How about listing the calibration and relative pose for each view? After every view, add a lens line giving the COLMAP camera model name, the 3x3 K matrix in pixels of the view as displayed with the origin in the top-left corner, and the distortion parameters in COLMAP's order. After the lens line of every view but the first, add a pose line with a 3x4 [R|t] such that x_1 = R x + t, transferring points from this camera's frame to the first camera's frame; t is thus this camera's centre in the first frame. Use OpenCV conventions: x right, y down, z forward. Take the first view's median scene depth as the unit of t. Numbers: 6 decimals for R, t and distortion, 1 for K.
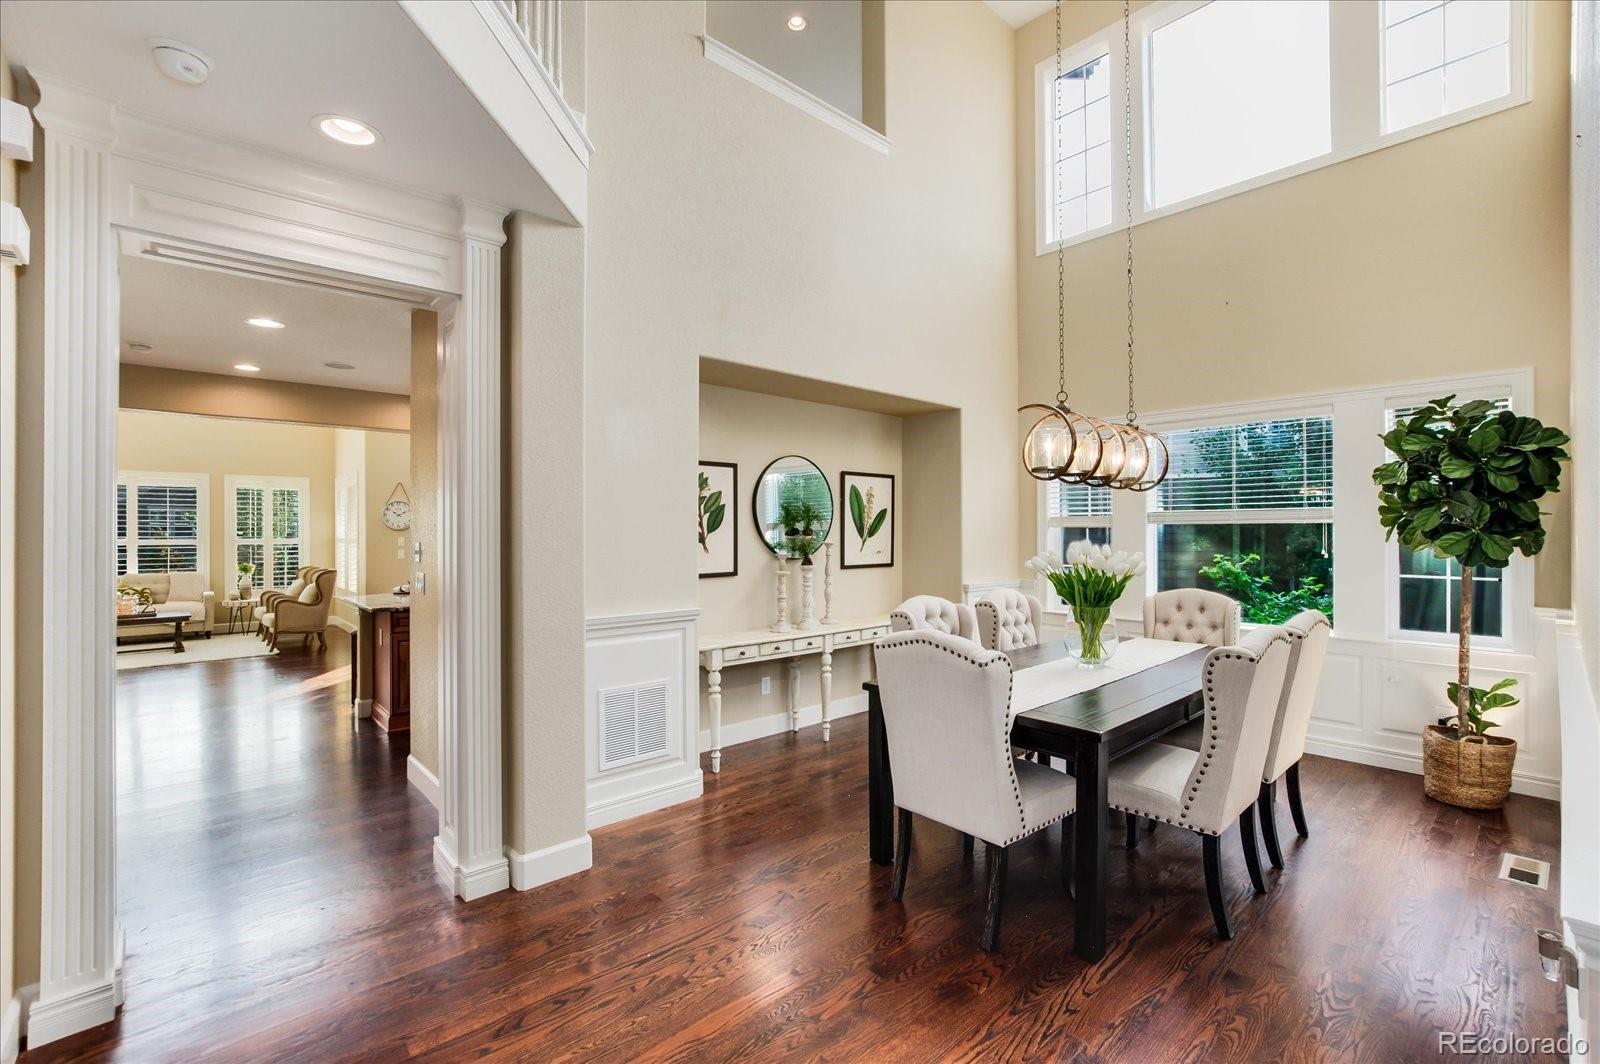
lens RADIAL K [[700.8, 0, 804.7], [0, 700.8, 528.3], [0, 0, 1]] dist [0.003031, 0.001905]
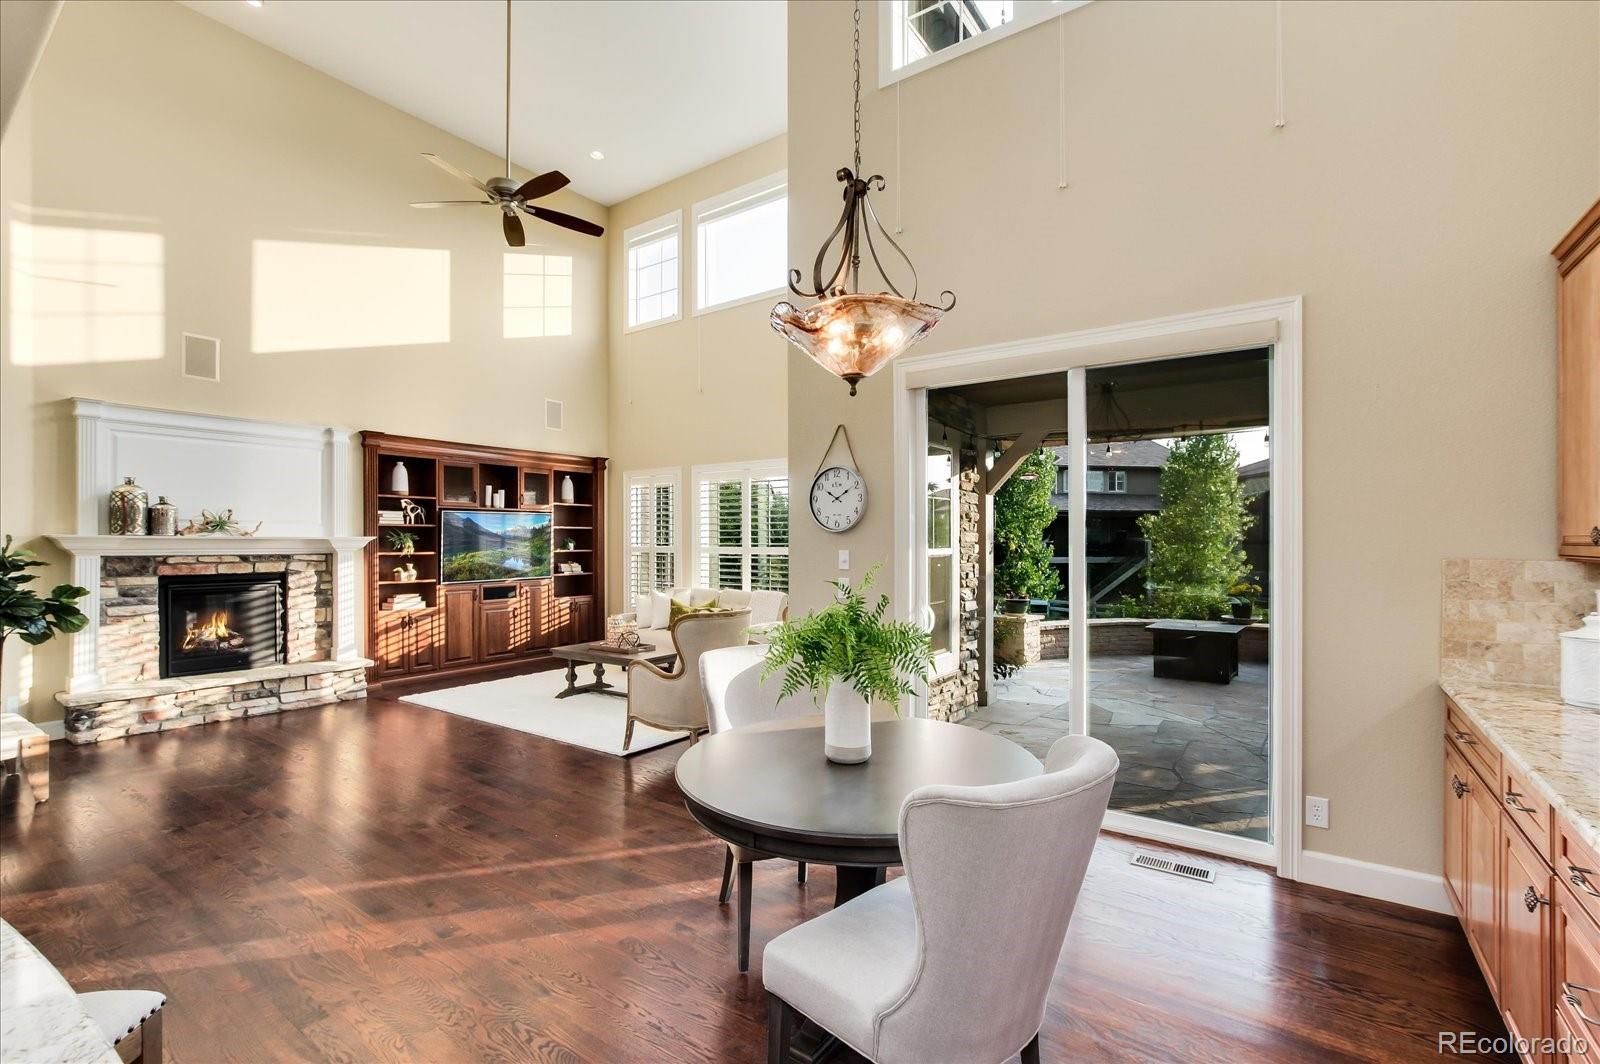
lens RADIAL K [[700.8, 0, 789.3], [0, 700.8, 538.9], [0, 0, 1]] dist [0.003031, 0.001905]
pose [[0.215665, -0.001613, -0.976466, -0.167501], [0.005582, 0.999984, -0.000419, 0.007700], [0.976451, -0.005361, 0.215671, 0.938427]]
